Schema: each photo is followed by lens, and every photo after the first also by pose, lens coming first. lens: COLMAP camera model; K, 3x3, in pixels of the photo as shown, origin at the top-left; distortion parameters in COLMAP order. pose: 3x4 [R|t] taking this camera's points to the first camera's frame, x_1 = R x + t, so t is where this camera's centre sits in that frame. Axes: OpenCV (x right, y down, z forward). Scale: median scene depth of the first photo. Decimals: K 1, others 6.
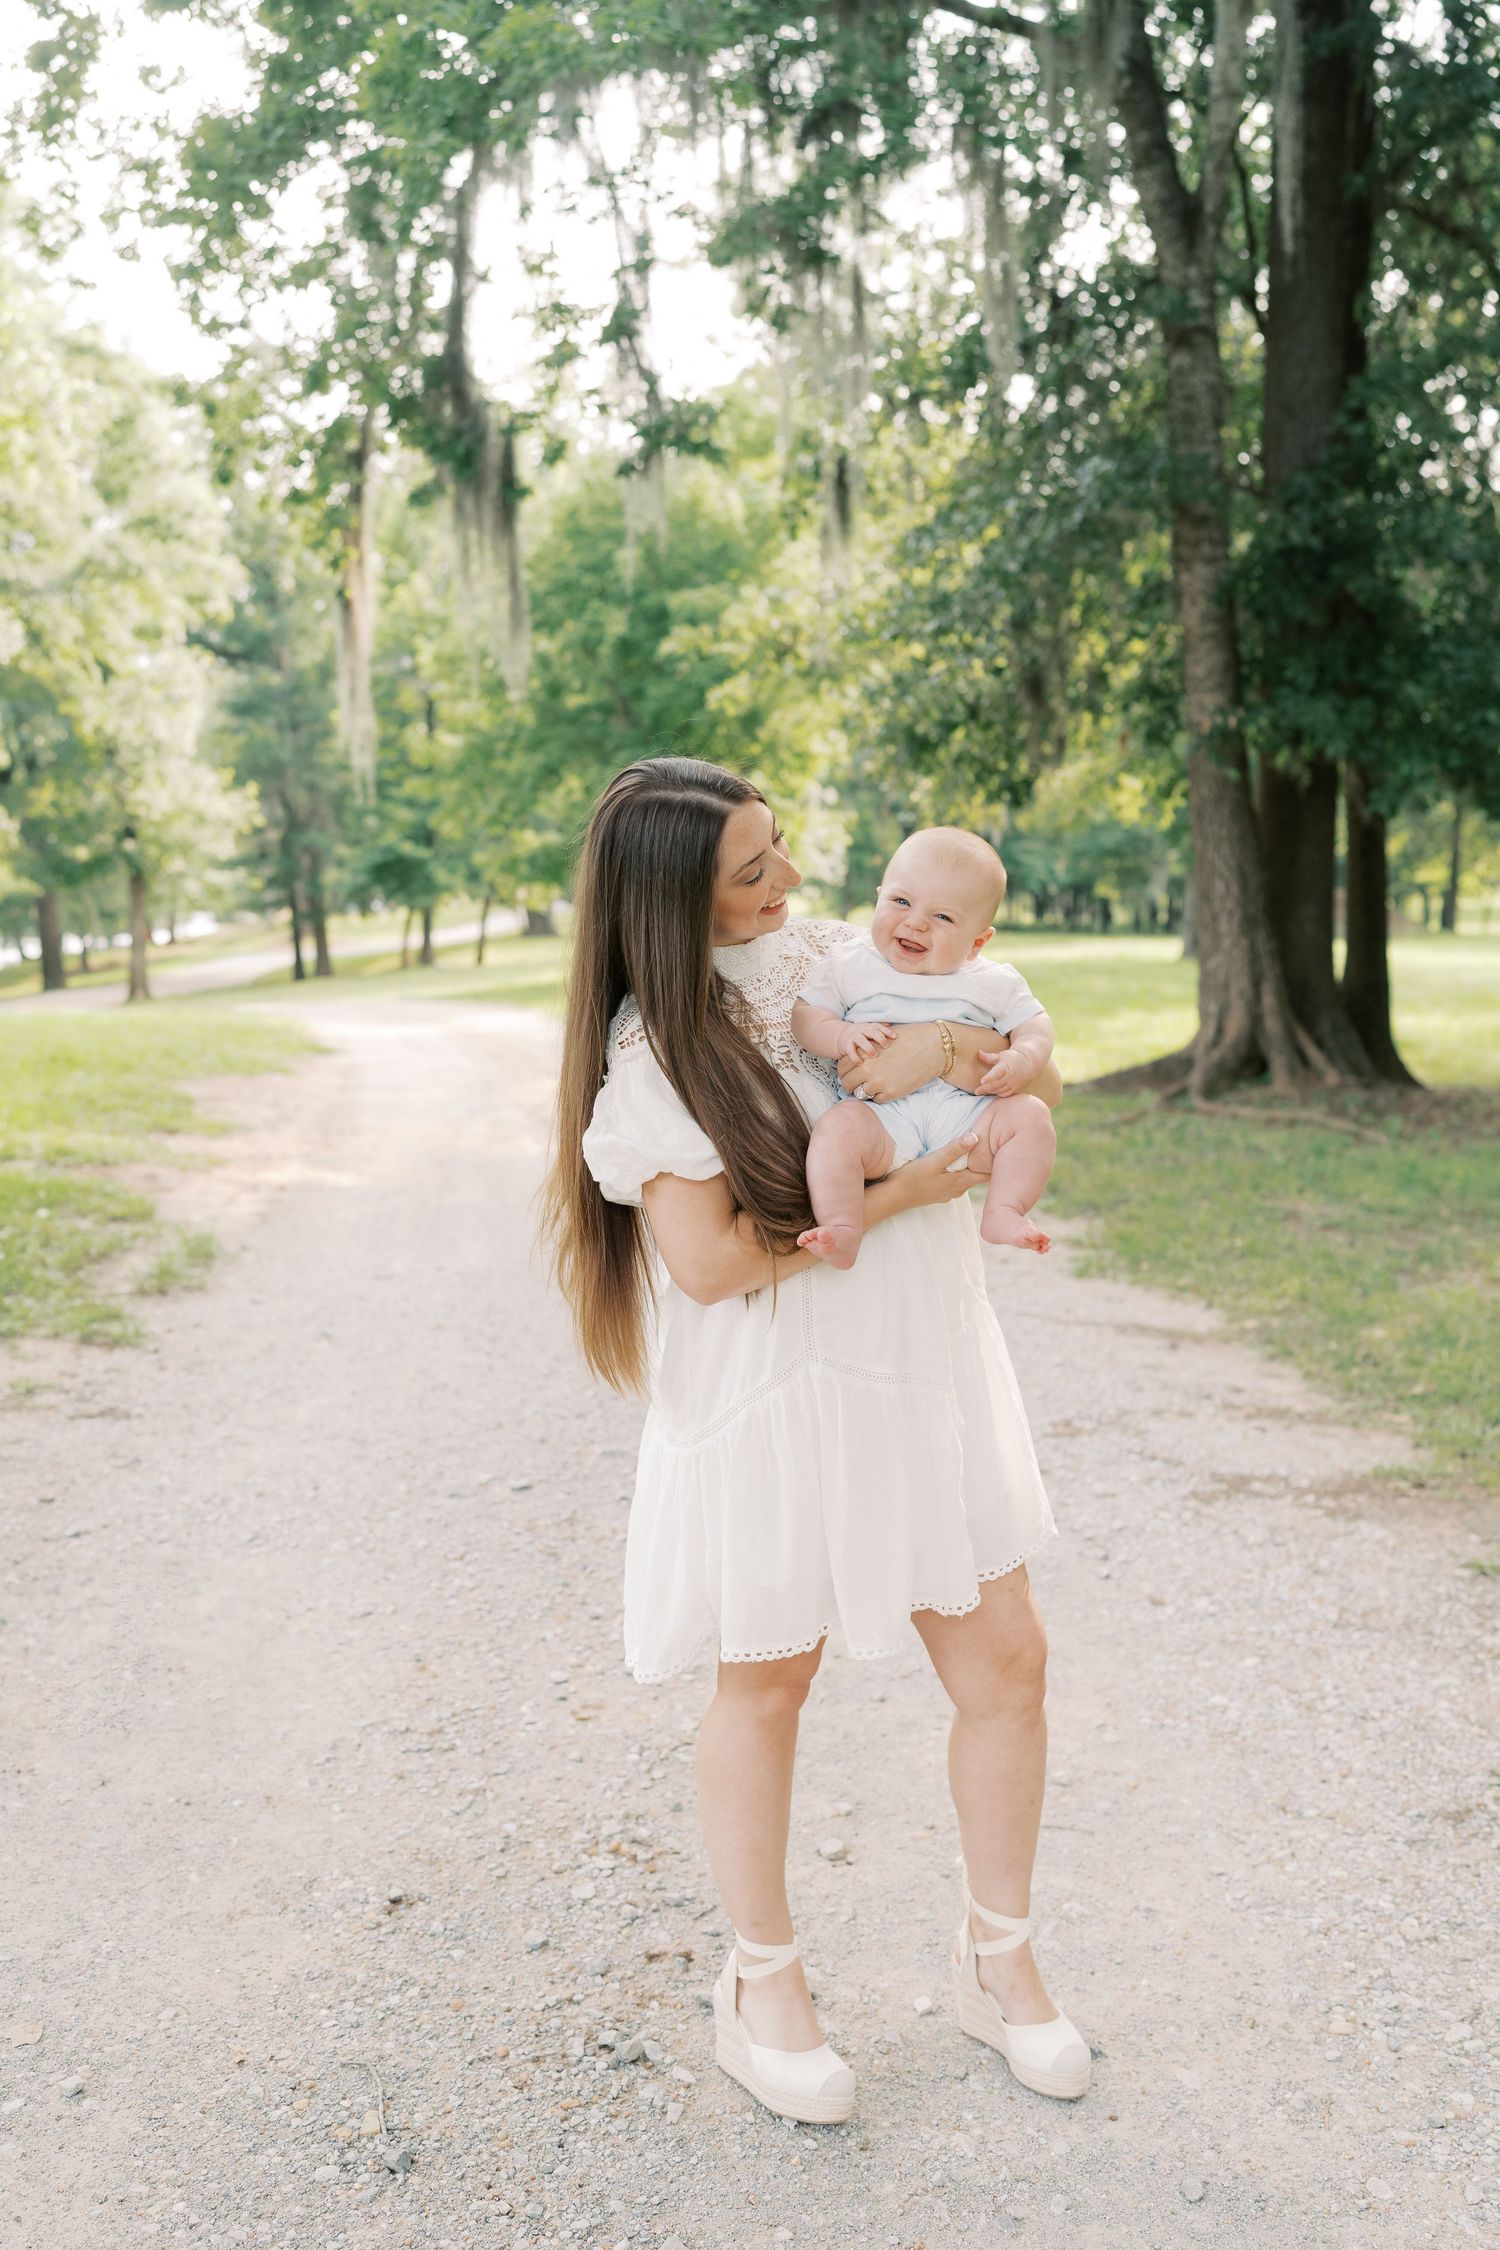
lens RADIAL K [[2195.8, 0, 741.9], [0, 2195.8, 1125.9], [0, 0, 1]] dist [-0.004930, 0.014230]
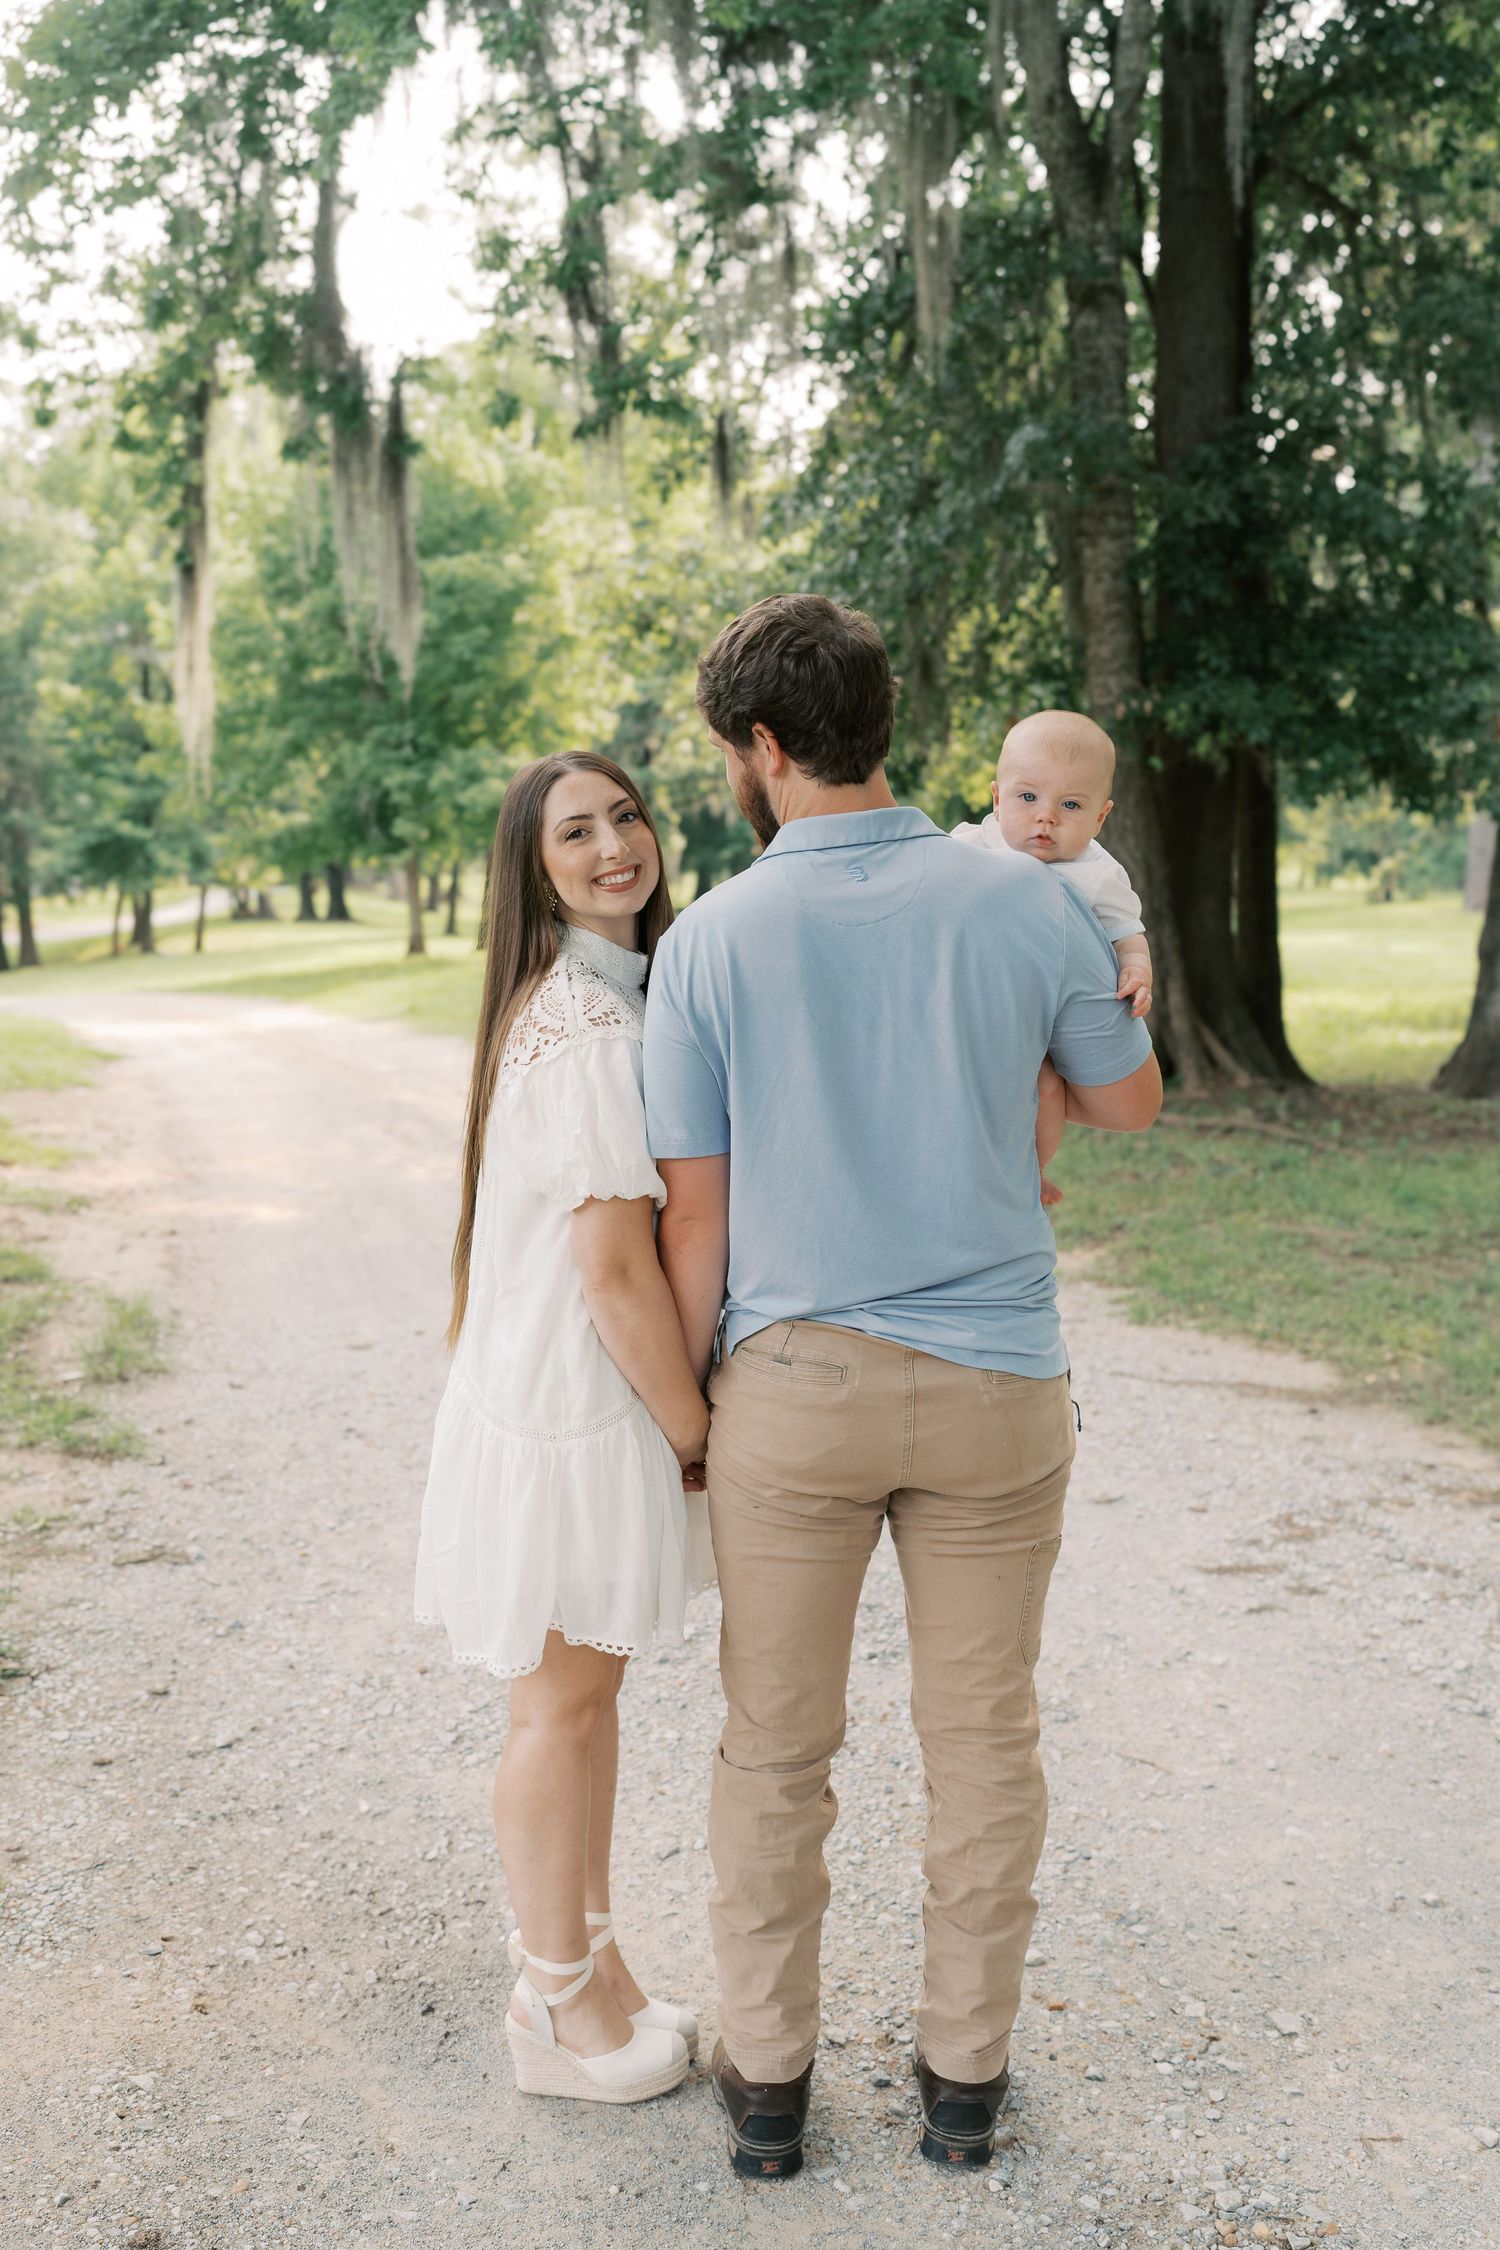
lens RADIAL K [[2239.9, 0, 745.6], [0, 2239.9, 1129.4], [0, 0, 1]] dist [-0.002777, 0.006244]
pose [[0.991357, -0.018081, 0.129940, -0.076593], [0.016870, 0.999803, 0.010416, -0.014420], [-0.130103, -0.008134, 0.991467, 0.061626]]
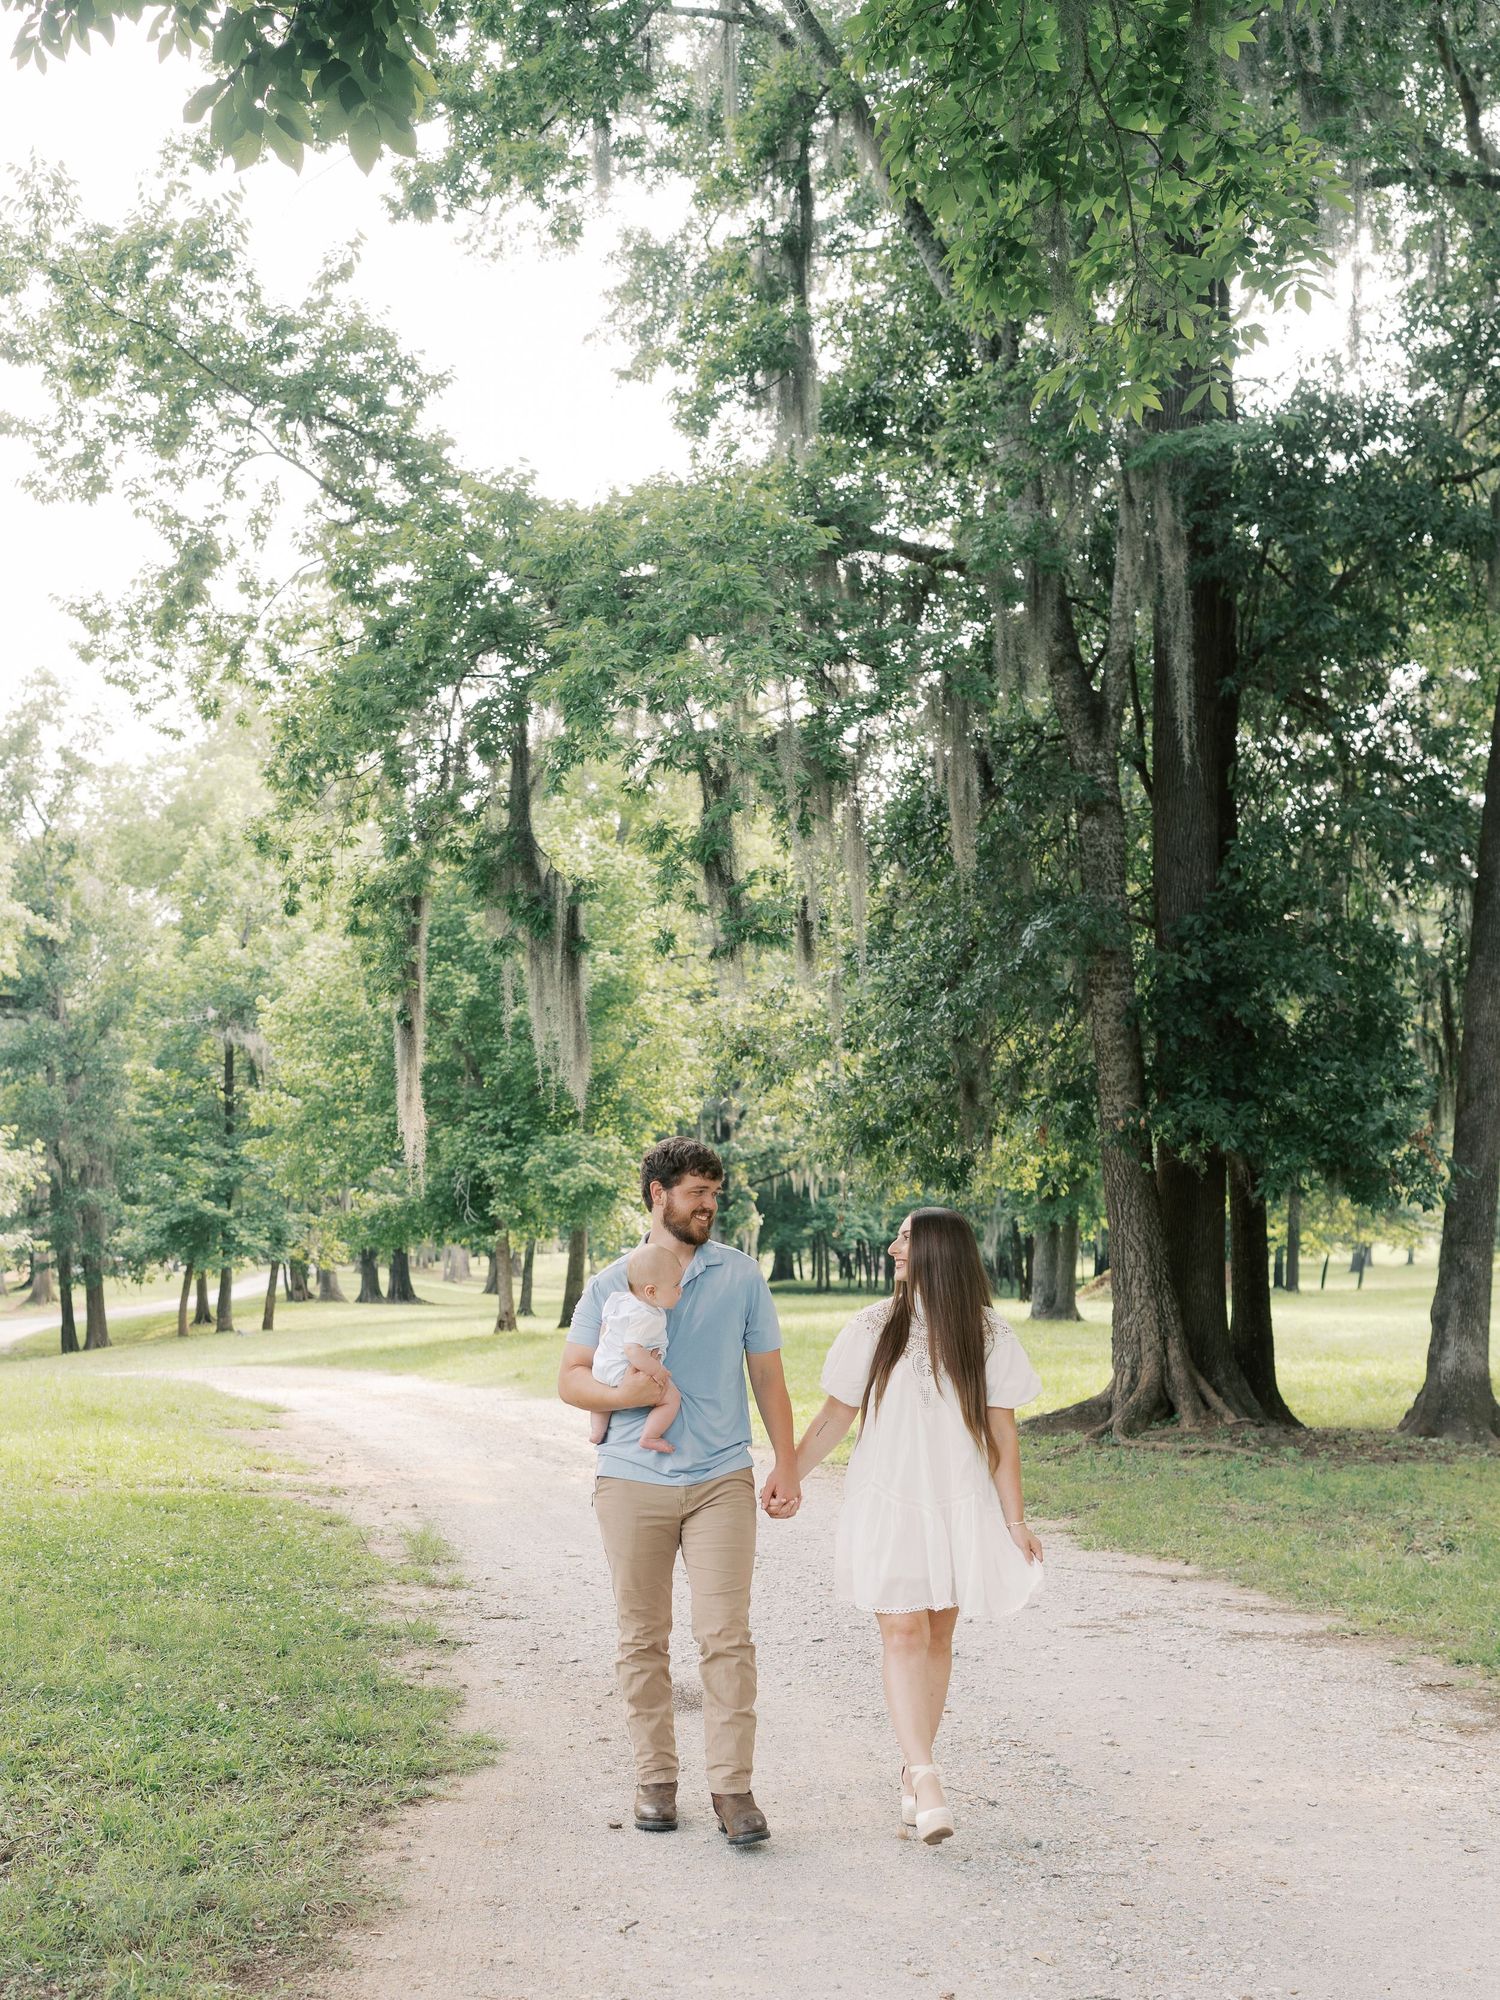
lens RADIAL K [[2471.0, 0, 674.9], [0, 2471.0, 1287.9], [0, 0, 1]] dist [0.002425, 0.003942]
pose [[0.997570, -0.003978, 0.069558, -0.125262], [0.010219, 0.995925, -0.089600, 0.025248], [-0.068918, 0.090093, 0.993546, -0.316524]]
